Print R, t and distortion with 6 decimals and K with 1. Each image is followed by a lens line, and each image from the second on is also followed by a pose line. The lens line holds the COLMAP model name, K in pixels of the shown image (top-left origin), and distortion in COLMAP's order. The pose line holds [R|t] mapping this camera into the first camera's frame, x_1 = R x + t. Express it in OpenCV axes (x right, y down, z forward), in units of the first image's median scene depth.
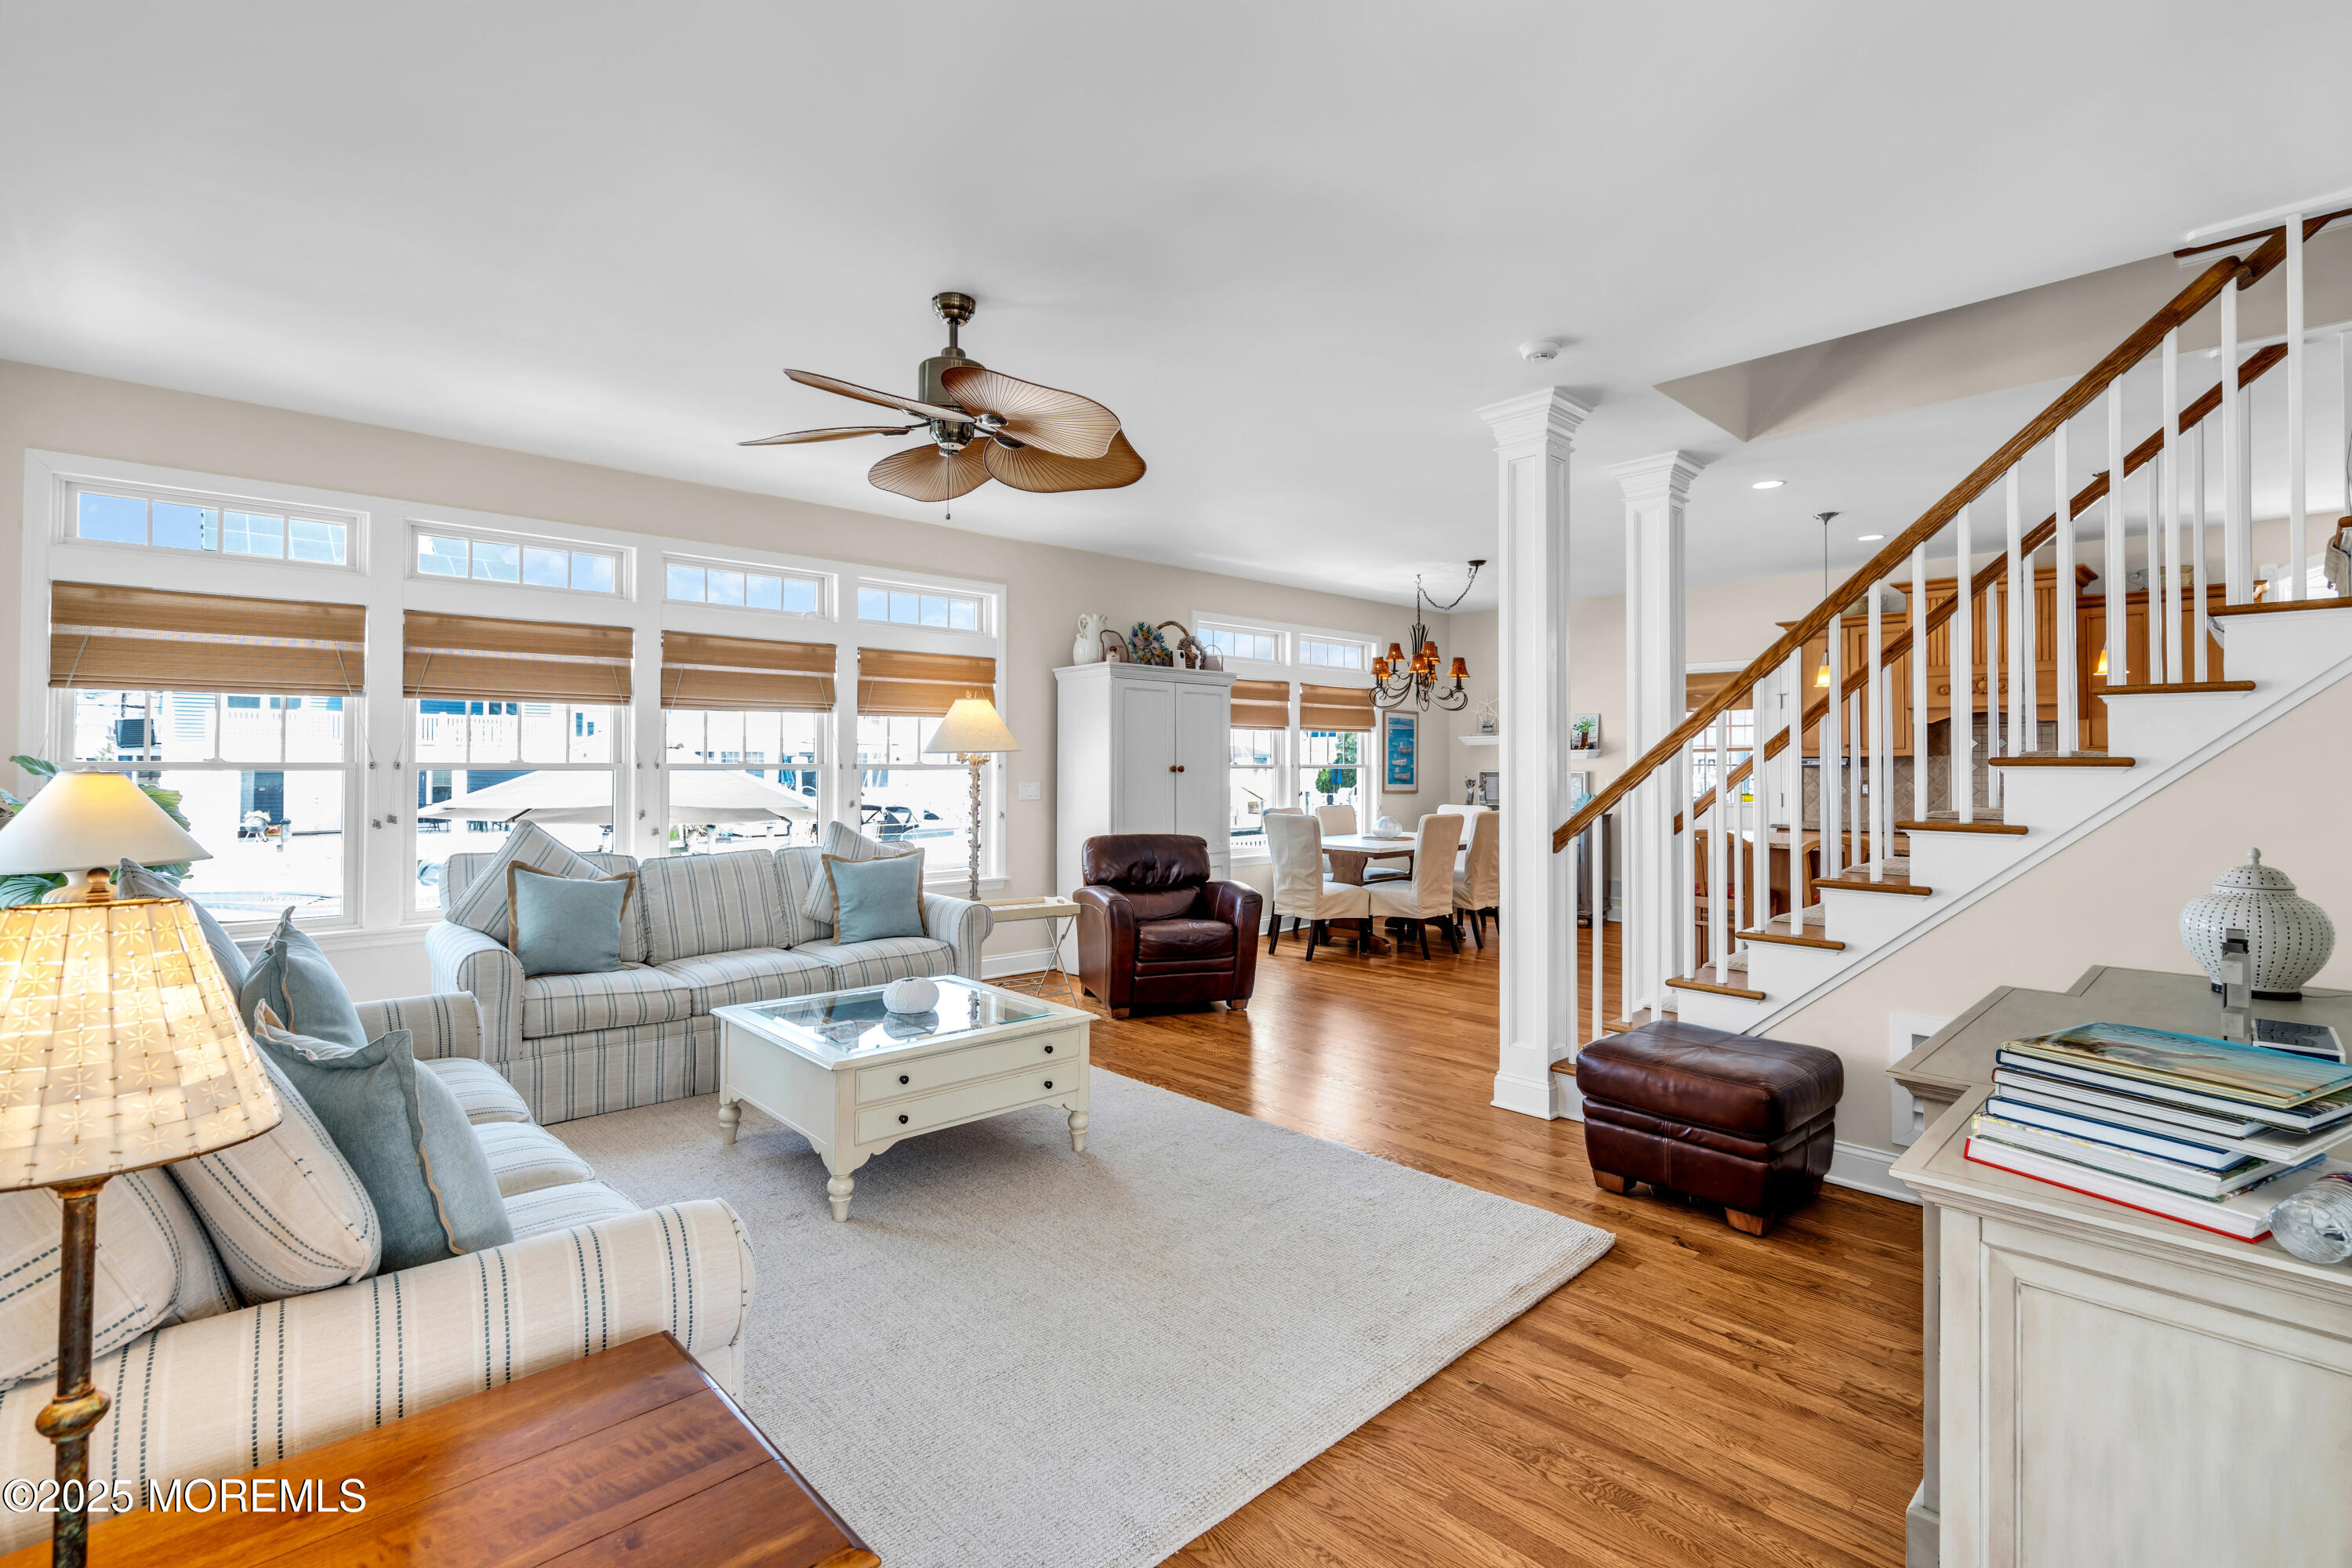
lens RADIAL K [[1071.9, 0, 1176.0], [0, 1071.9, 784.0], [0, 0, 1]] dist [-0.015403, 0.000090]
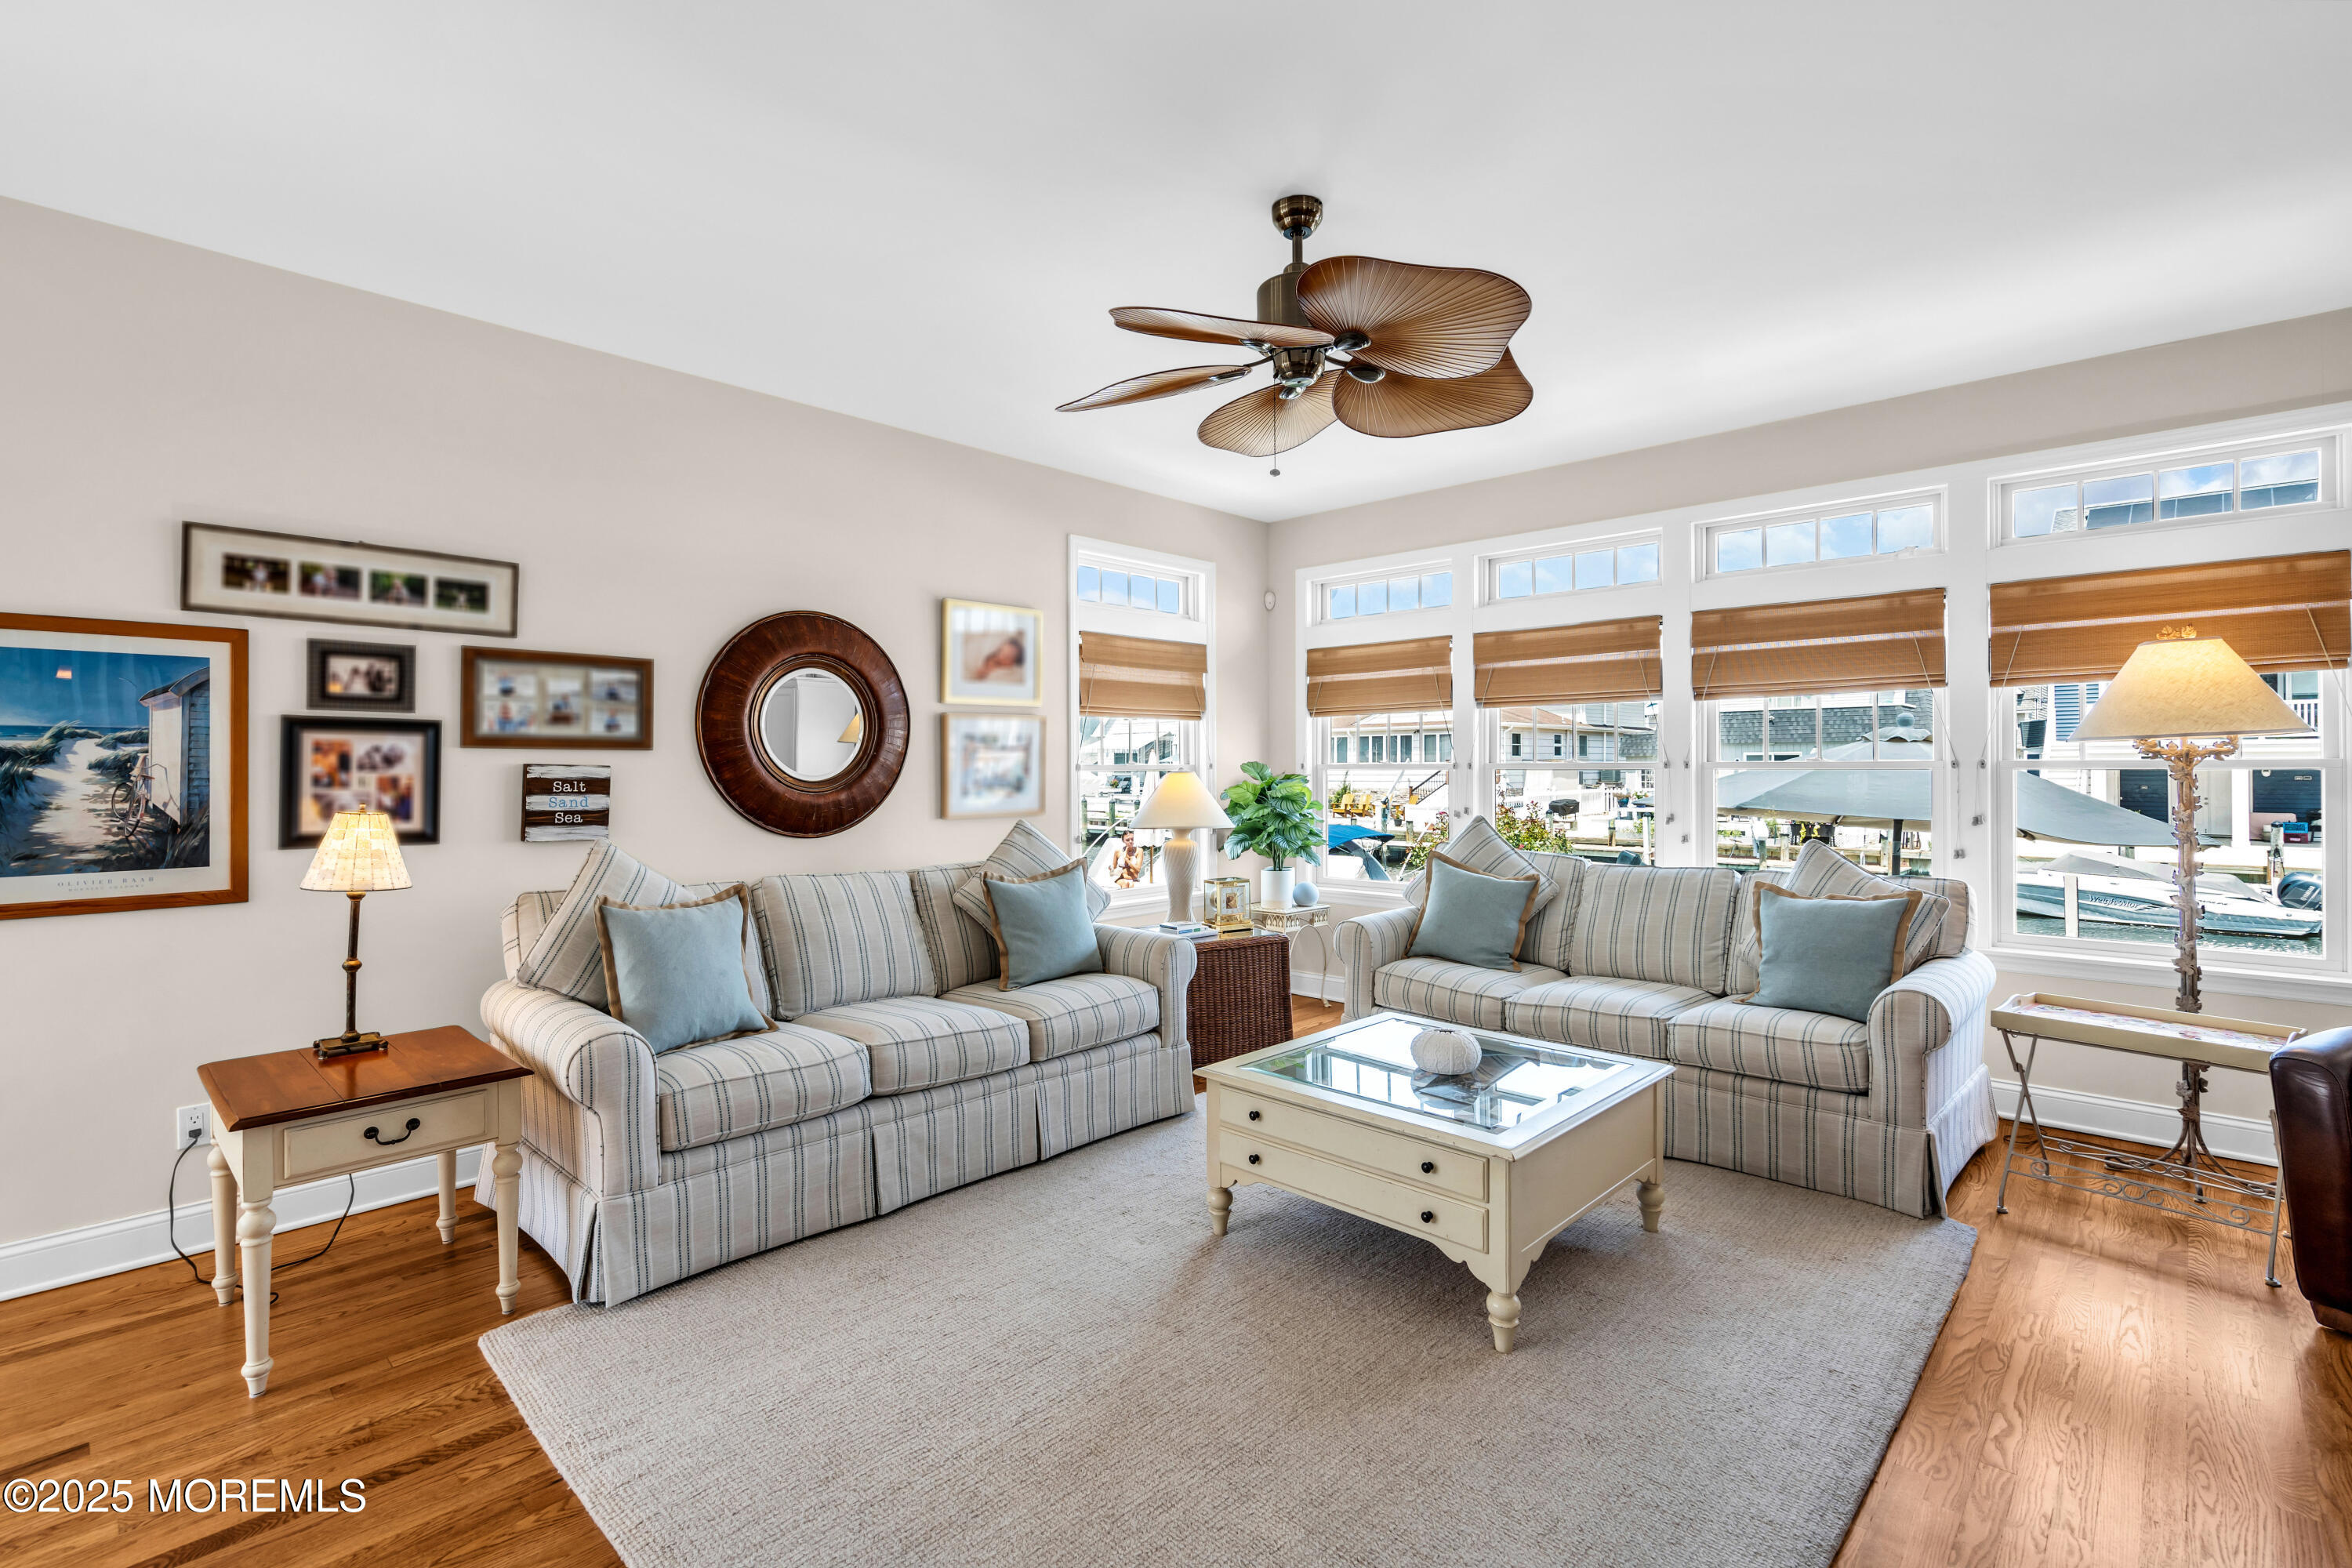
lens RADIAL K [[1071.9, 0, 1176.0], [0, 1071.9, 784.0], [0, 0, 1]] dist [-0.015403, 0.000090]
pose [[0.049874, 0.013920, -0.998659, 0.473610], [-0.012017, 0.999839, 0.013336, -0.010268], [0.998683, 0.011336, 0.050033, 0.658933]]
